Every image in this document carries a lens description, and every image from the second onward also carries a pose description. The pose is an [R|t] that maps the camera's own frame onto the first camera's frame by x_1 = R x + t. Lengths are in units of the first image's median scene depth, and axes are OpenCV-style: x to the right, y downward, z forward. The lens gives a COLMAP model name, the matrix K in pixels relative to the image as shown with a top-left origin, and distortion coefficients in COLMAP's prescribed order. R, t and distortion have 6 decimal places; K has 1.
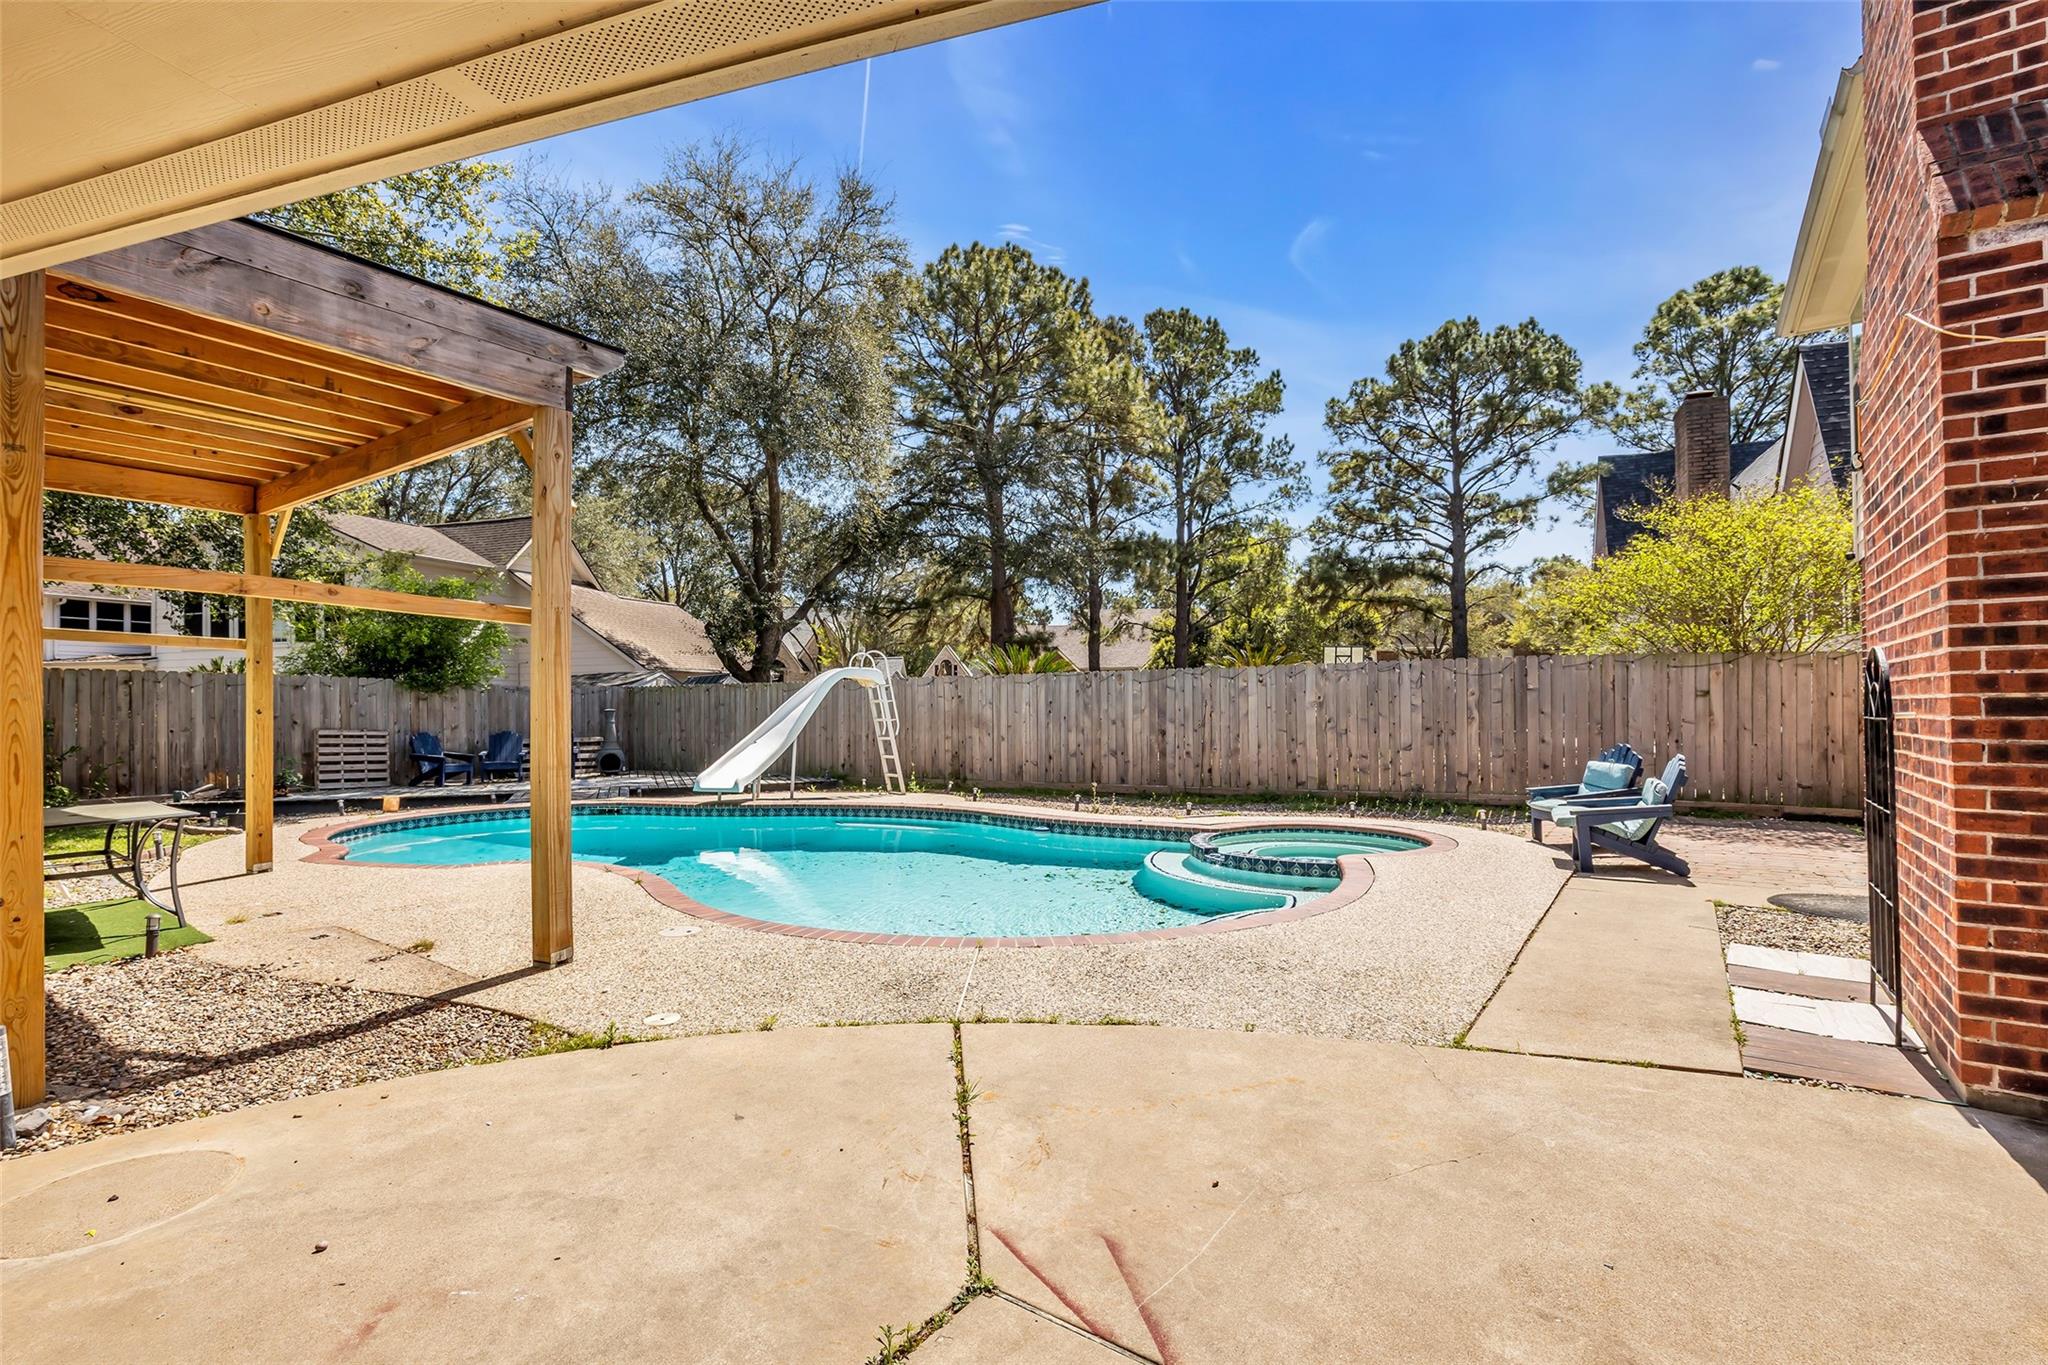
lens RADIAL K [[937.3, 0, 1016.3], [0, 937.3, 694.9], [0, 0, 1]] dist [-0.019321, 0.006800]
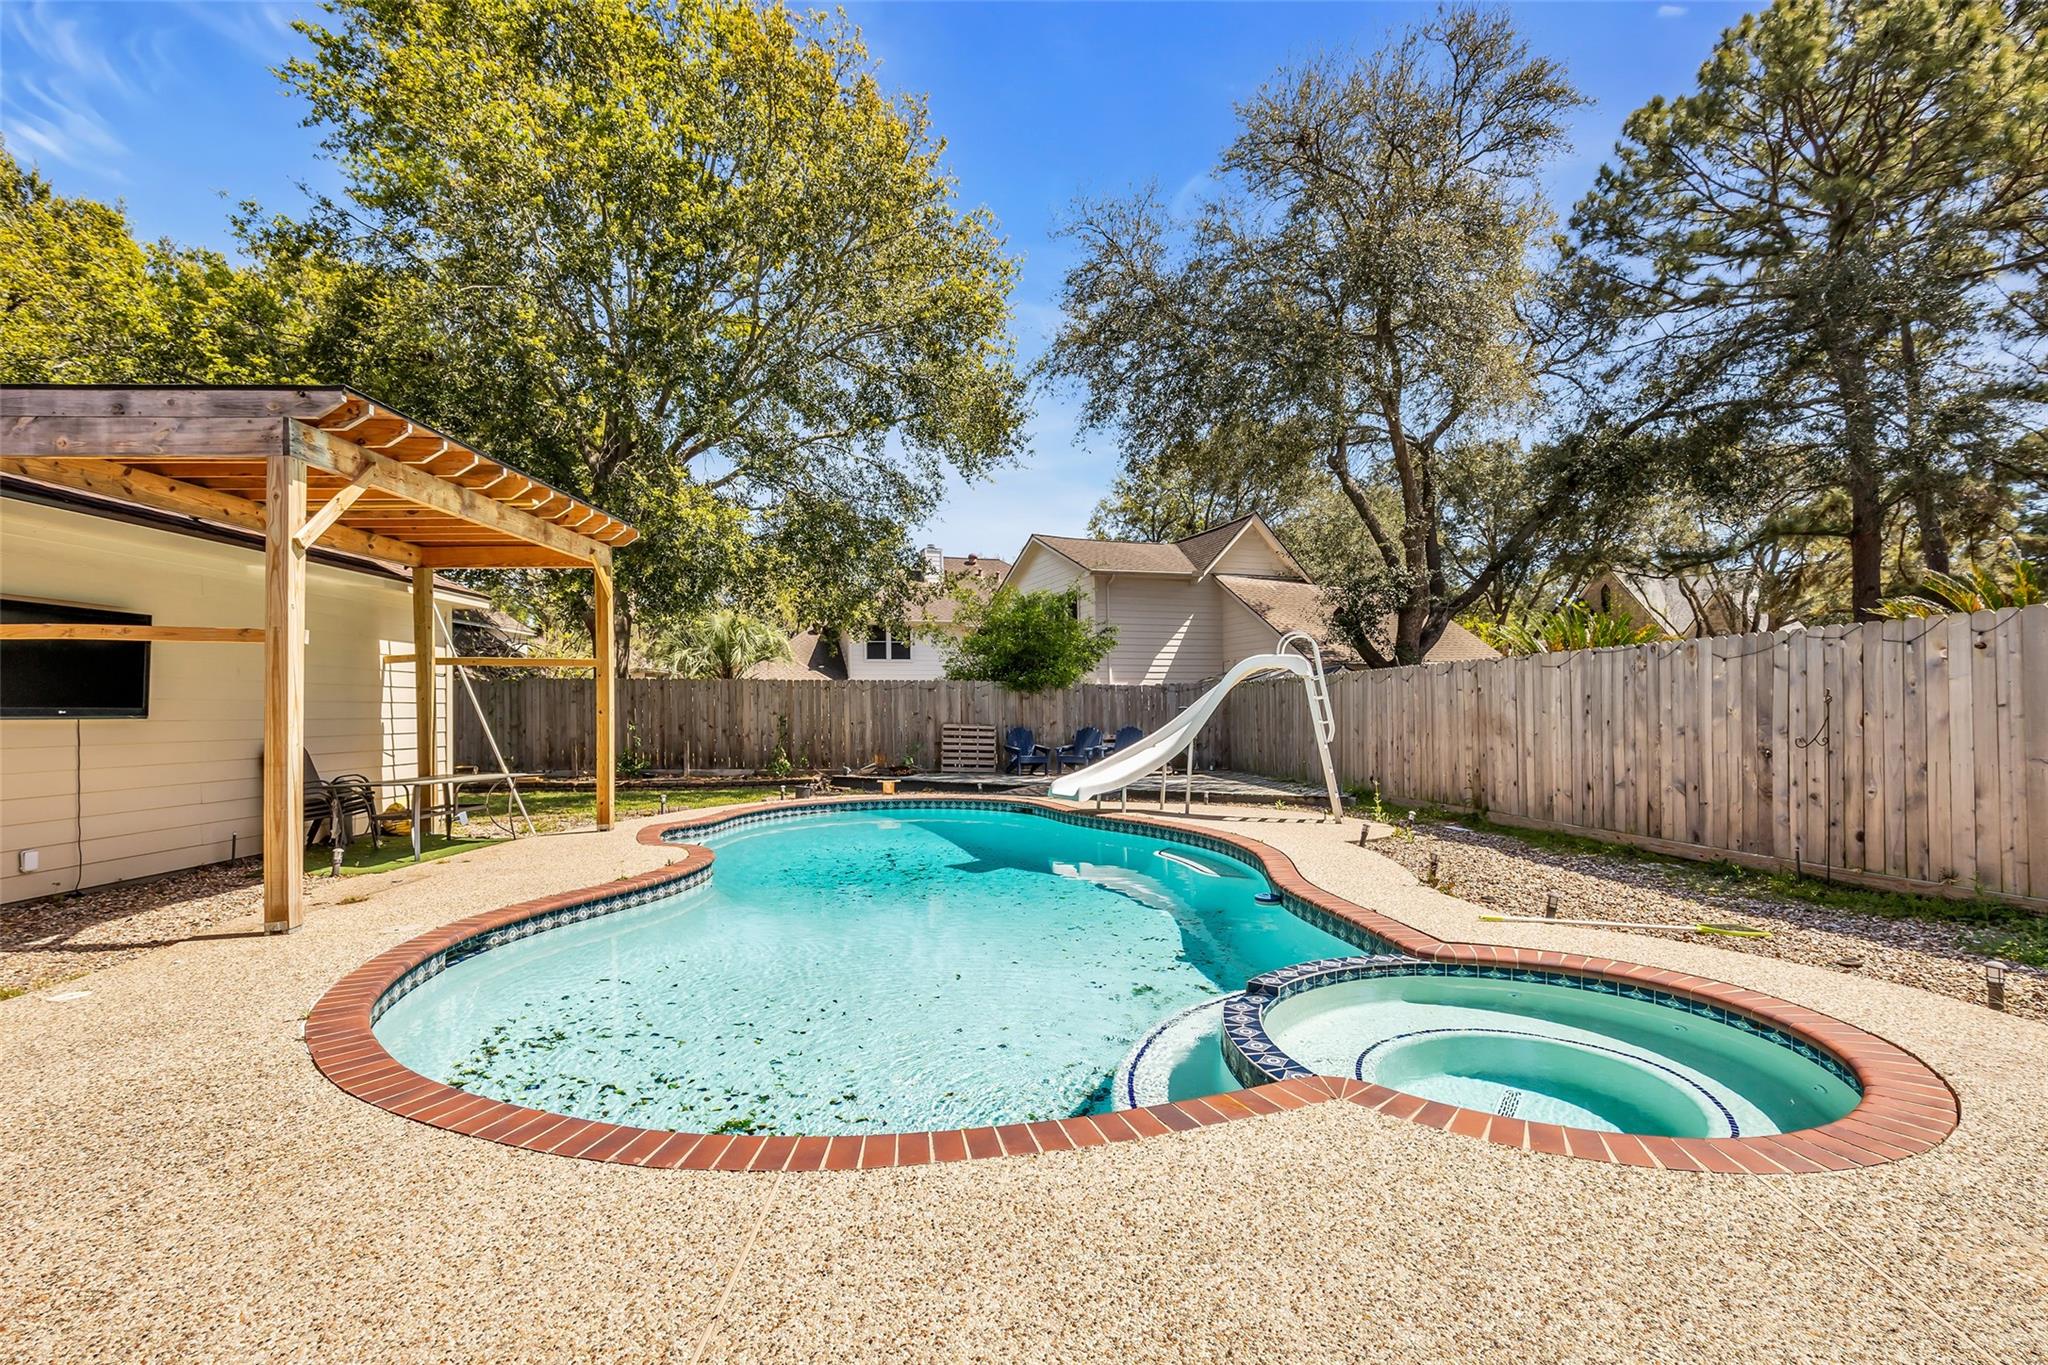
lens RADIAL K [[935.2, 0, 1014.9], [0, 935.2, 707.3], [0, 0, 1]] dist [-0.013496, 0.000065]
pose [[0.576258, 0.001475, -0.817267, 0.334694], [0.012936, 0.999857, 0.010926, 0.003416], [0.817166, -0.016868, 0.576156, 0.361442]]
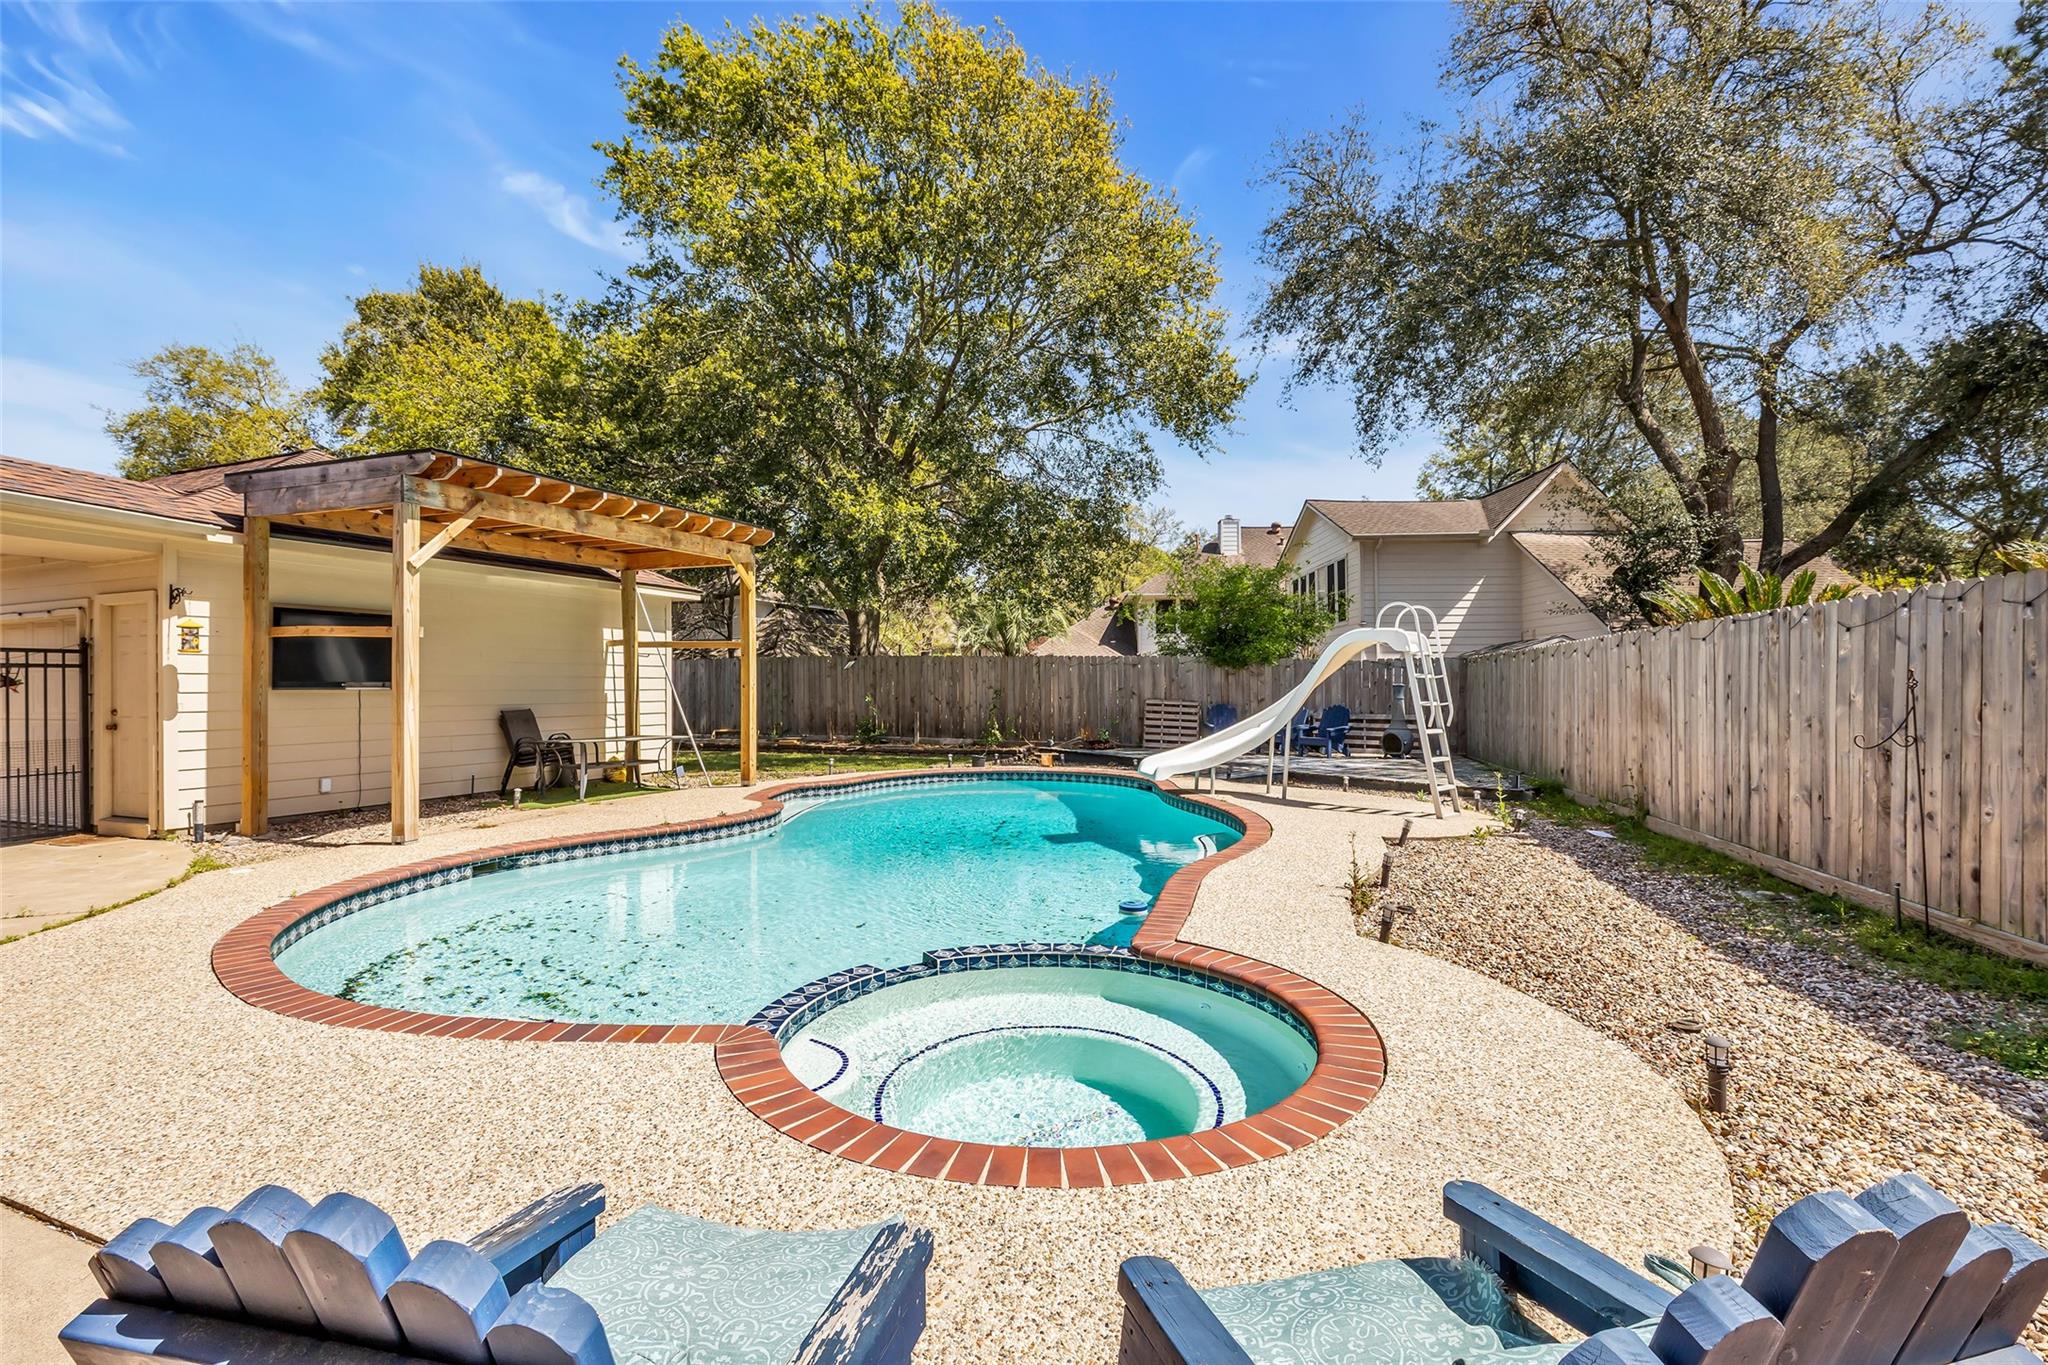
lens RADIAL K [[937.3, 0, 1016.3], [0, 937.3, 694.9], [0, 0, 1]] dist [-0.019321, 0.006800]
pose [[0.217798, 0.018600, -0.975817, 0.448565], [0.010747, 0.999712, 0.021454, 0.003060], [0.975935, -0.015160, 0.217535, 0.563879]]
